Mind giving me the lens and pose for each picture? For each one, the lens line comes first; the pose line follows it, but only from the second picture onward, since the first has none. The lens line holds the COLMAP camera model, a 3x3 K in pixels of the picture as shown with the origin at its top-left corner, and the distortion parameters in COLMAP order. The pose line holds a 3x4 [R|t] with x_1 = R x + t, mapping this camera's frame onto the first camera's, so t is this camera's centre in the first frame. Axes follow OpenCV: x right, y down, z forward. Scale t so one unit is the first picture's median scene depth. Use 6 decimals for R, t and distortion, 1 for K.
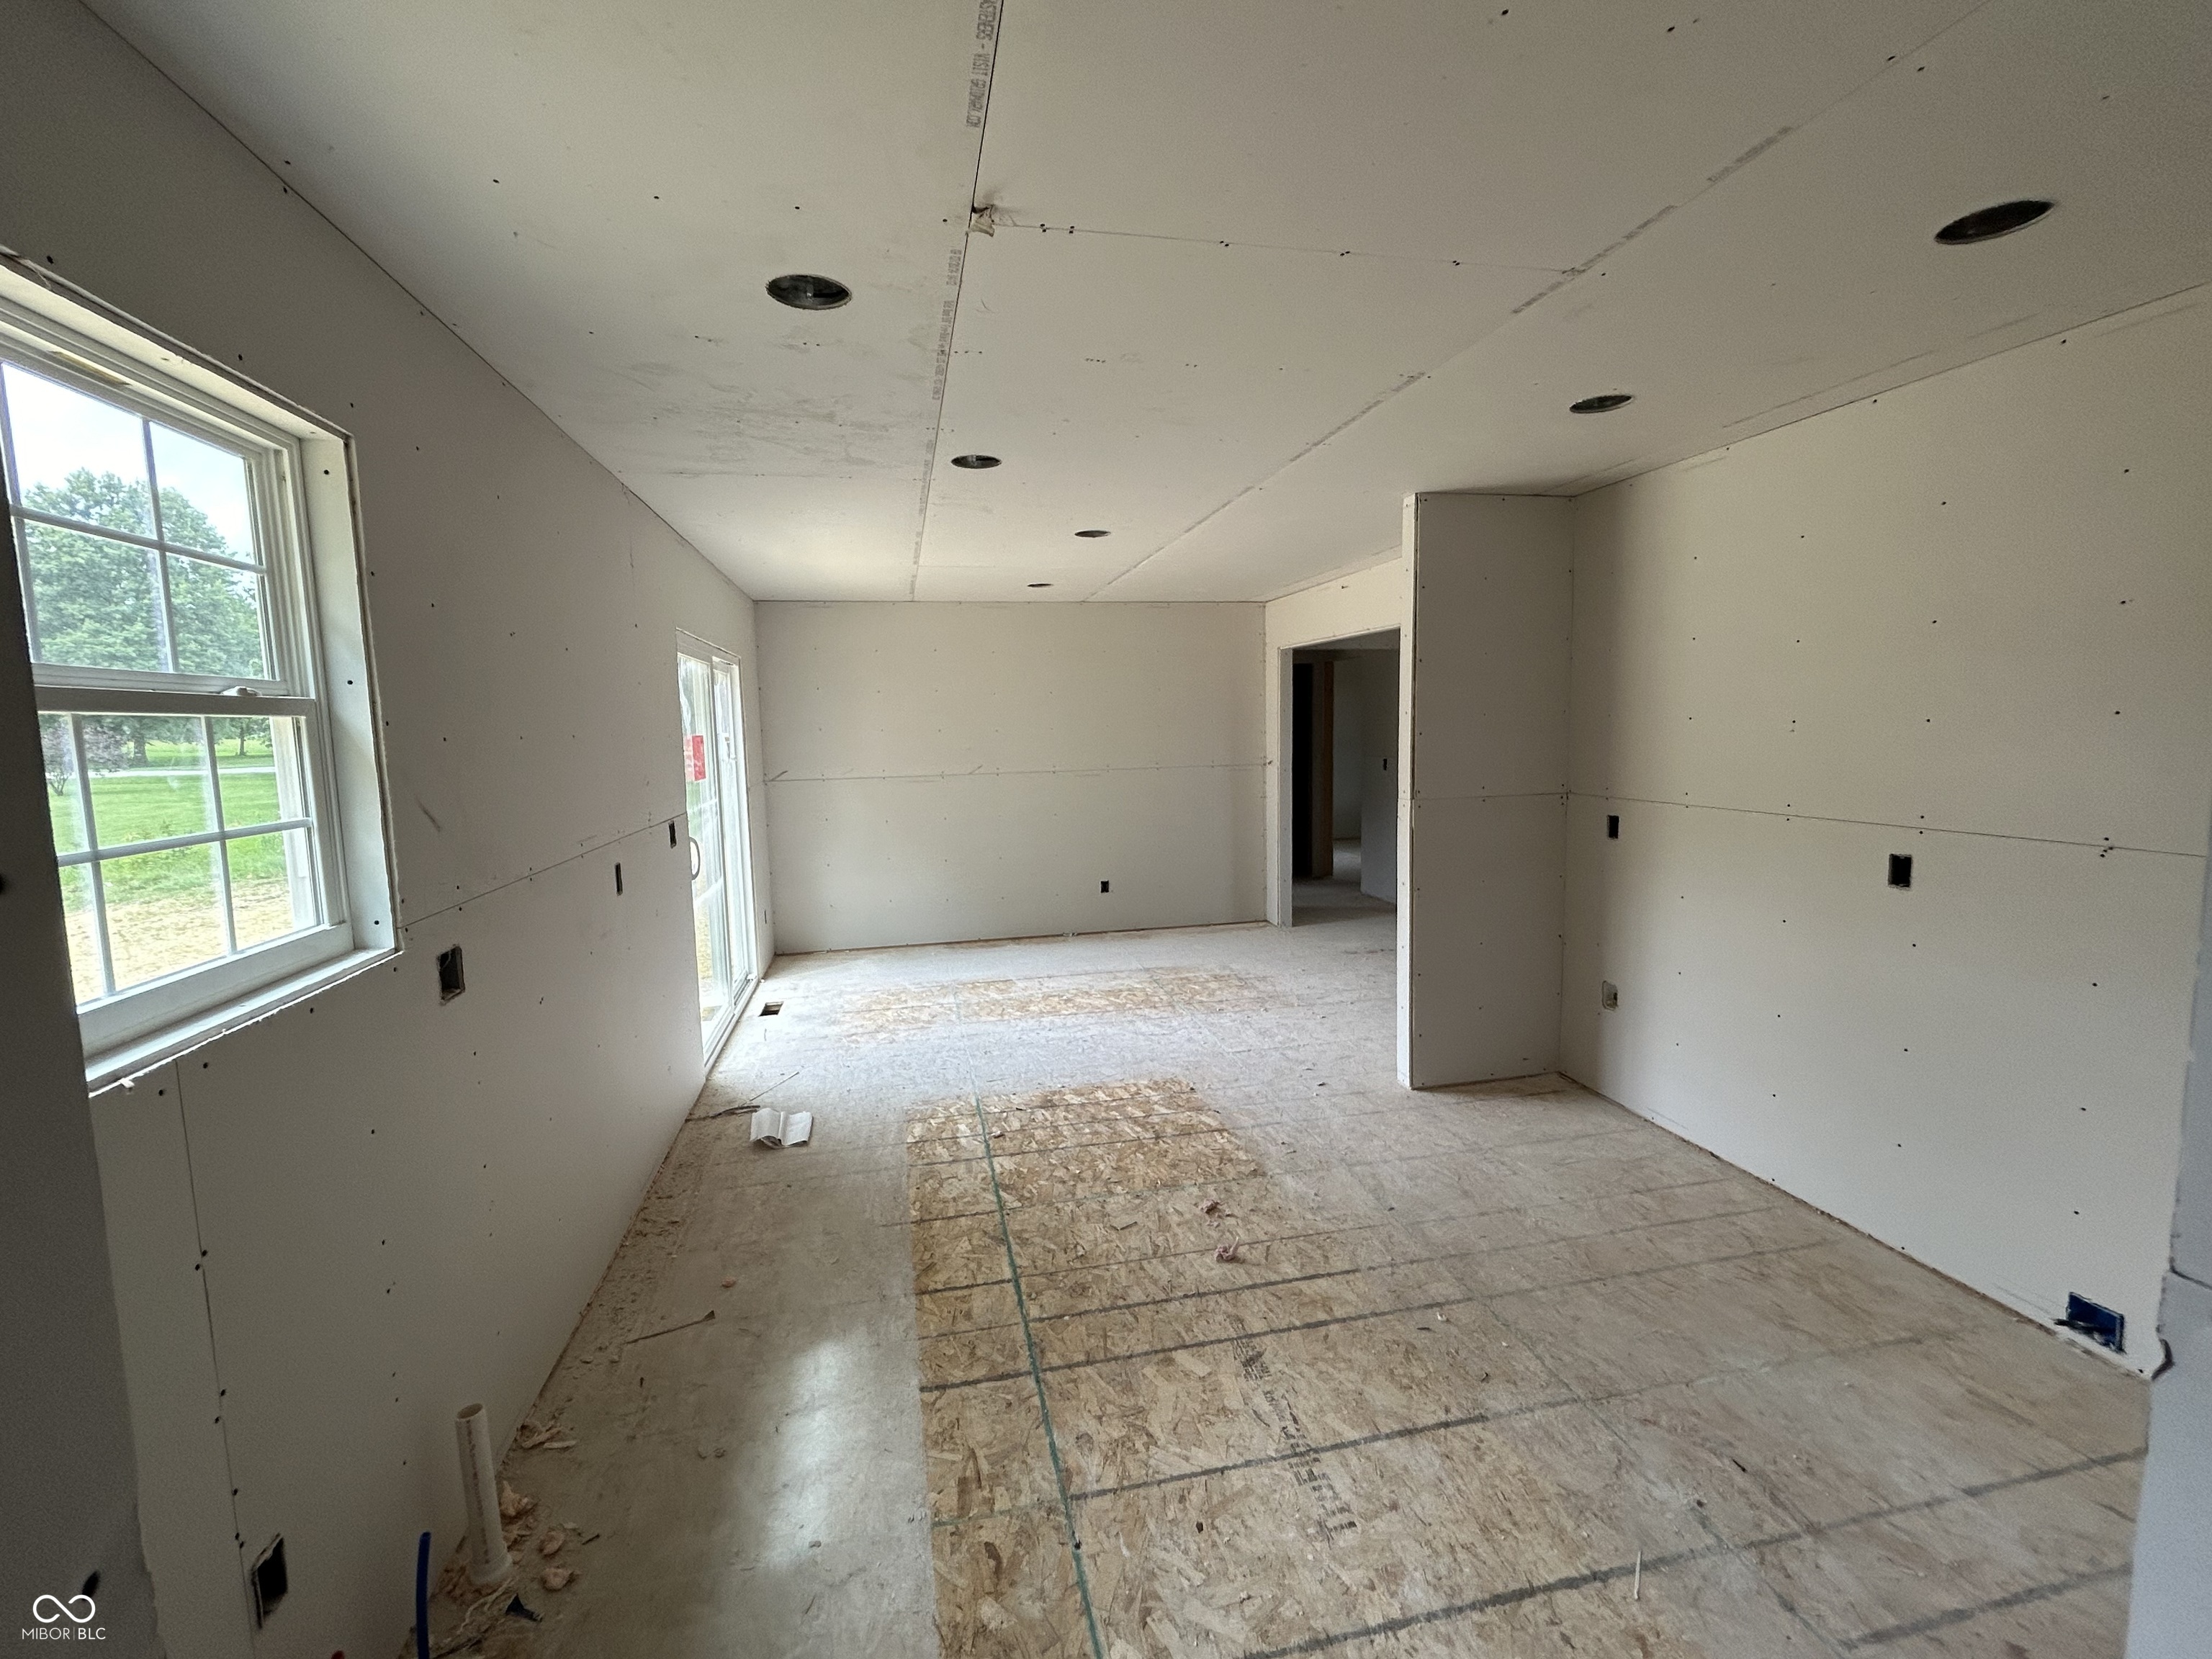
lens RADIAL K [[962.4, 0, 1102.9], [0, 962.4, 828.9], [0, 0, 1]] dist [0.000755, 0.000706]
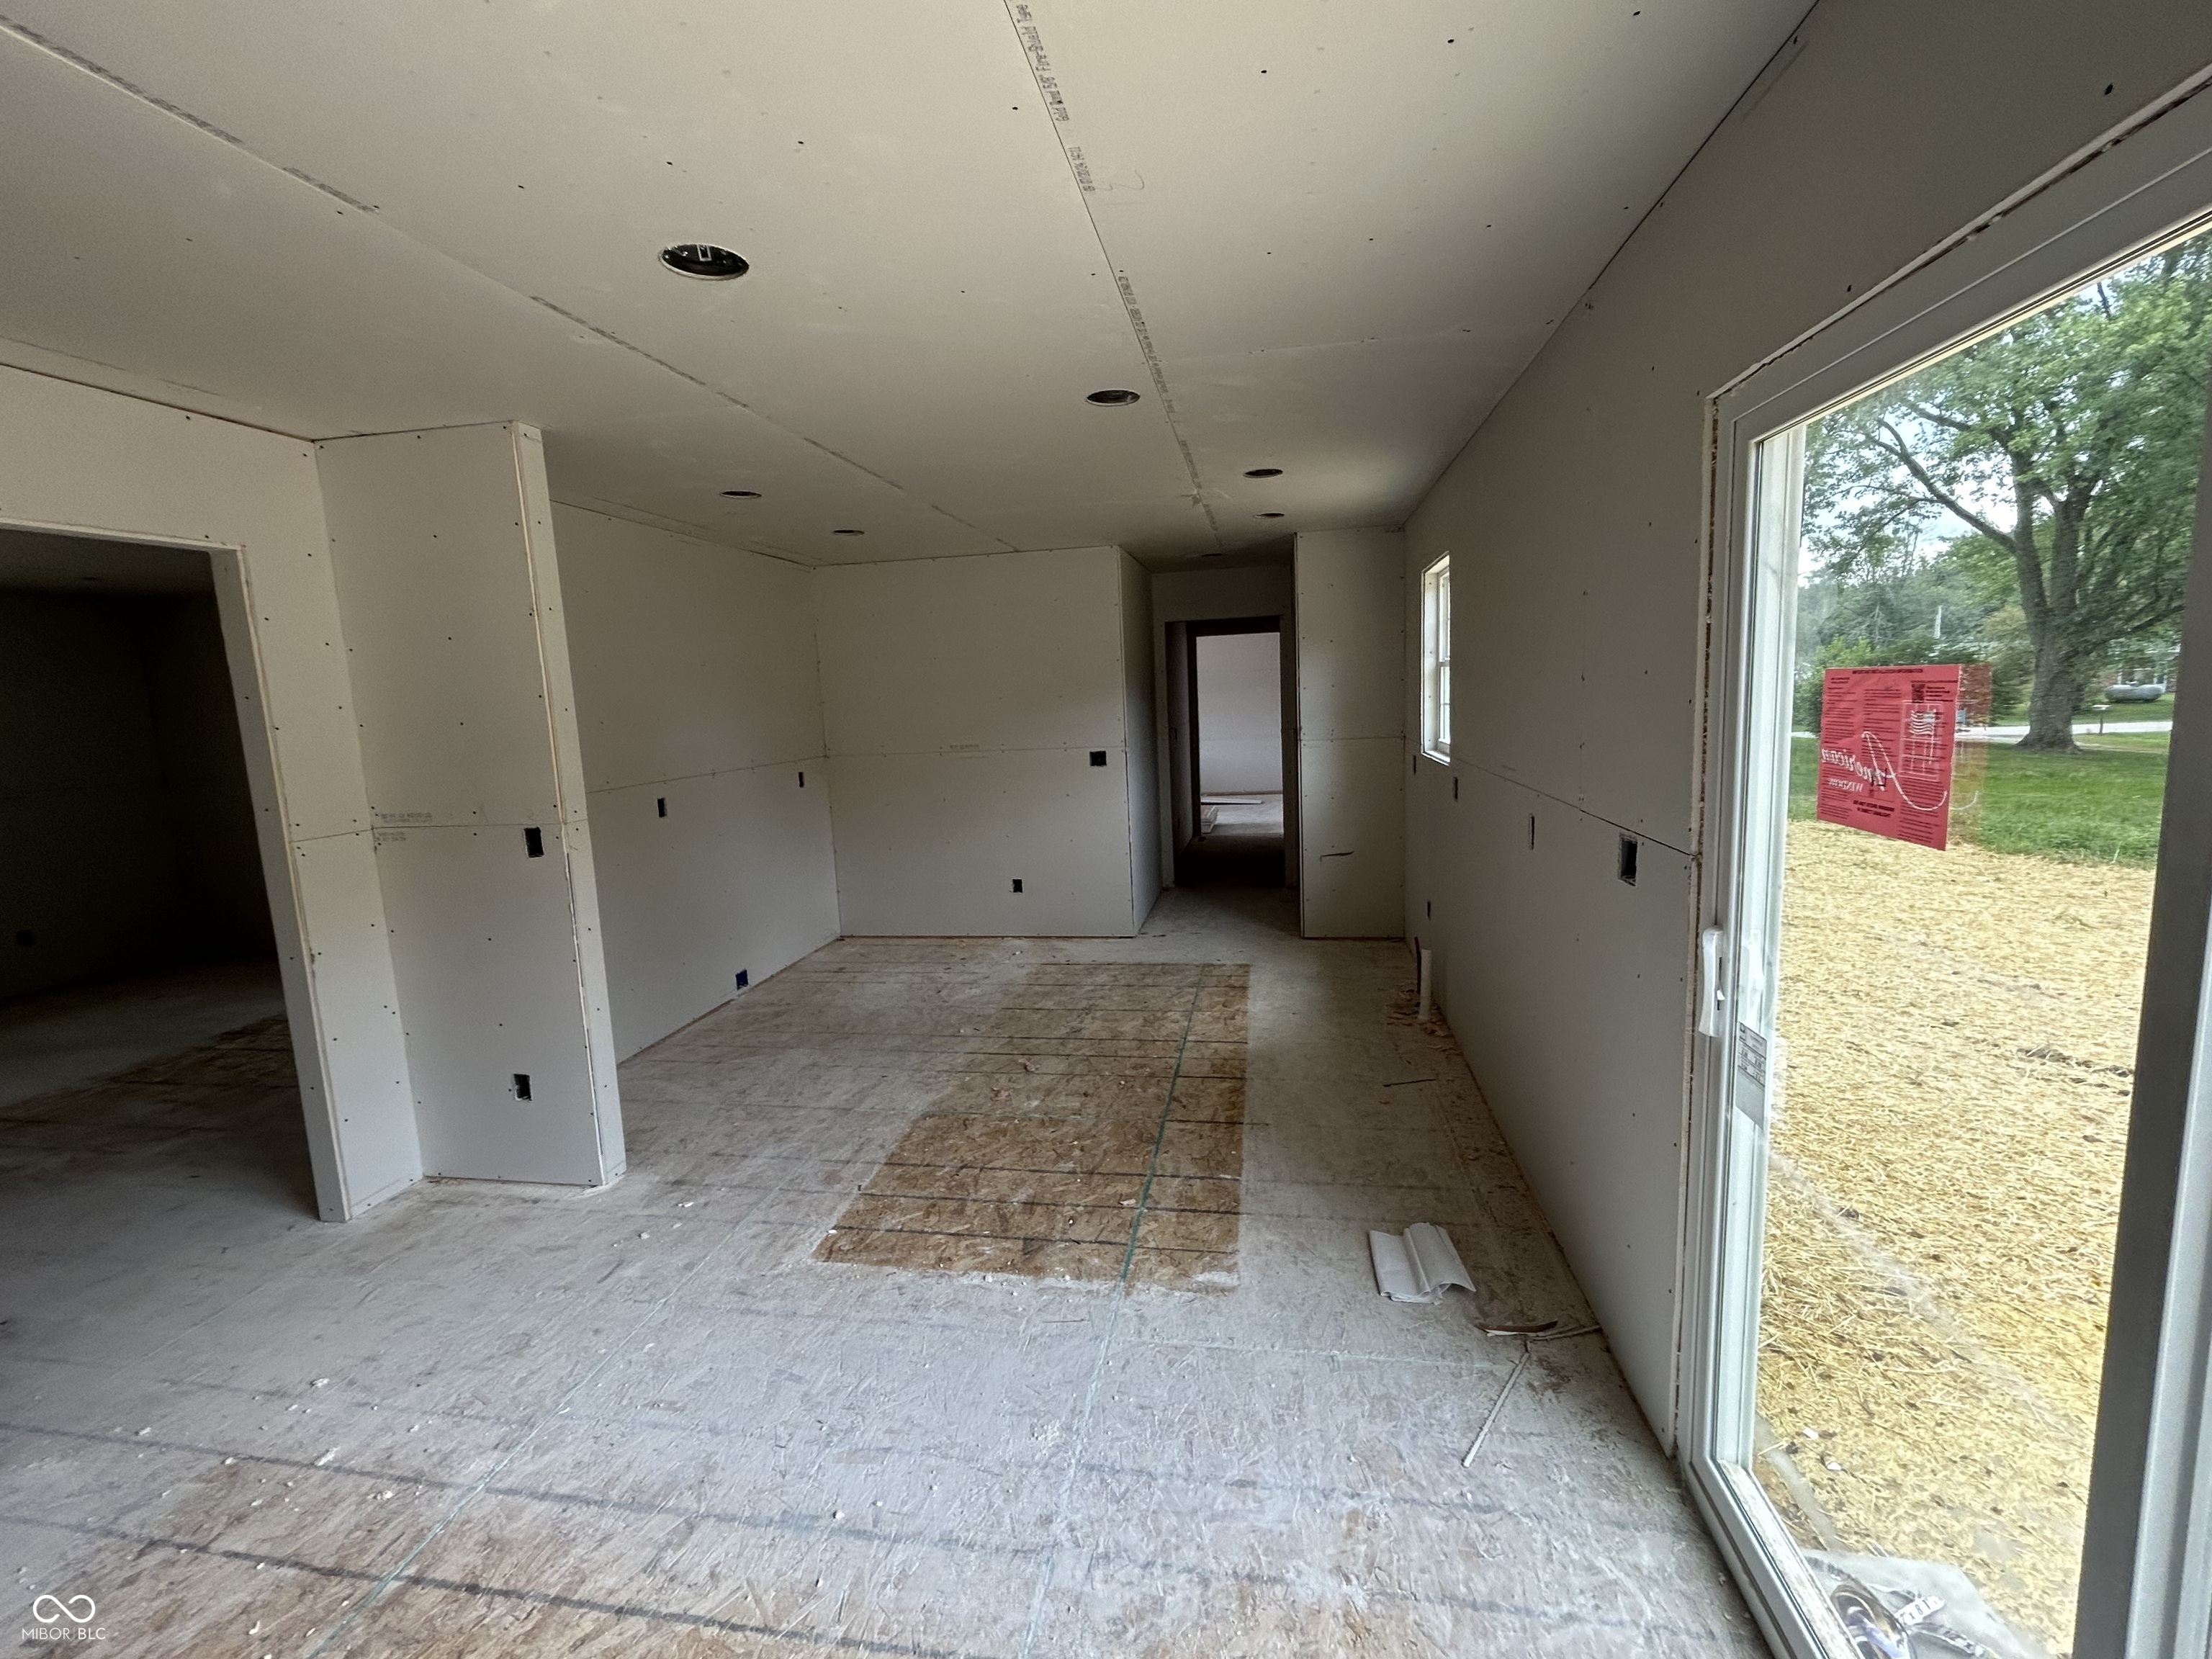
lens RADIAL K [[962.4, 0, 1097.5], [0, 962.4, 829.7], [0, 0, 1]] dist [0.000755, 0.000706]
pose [[-0.921378, 0.007426, 0.388597, -0.516476], [0.105612, 0.966982, 0.231931, -0.220100], [-0.374044, 0.254737, -0.891740, 2.120179]]
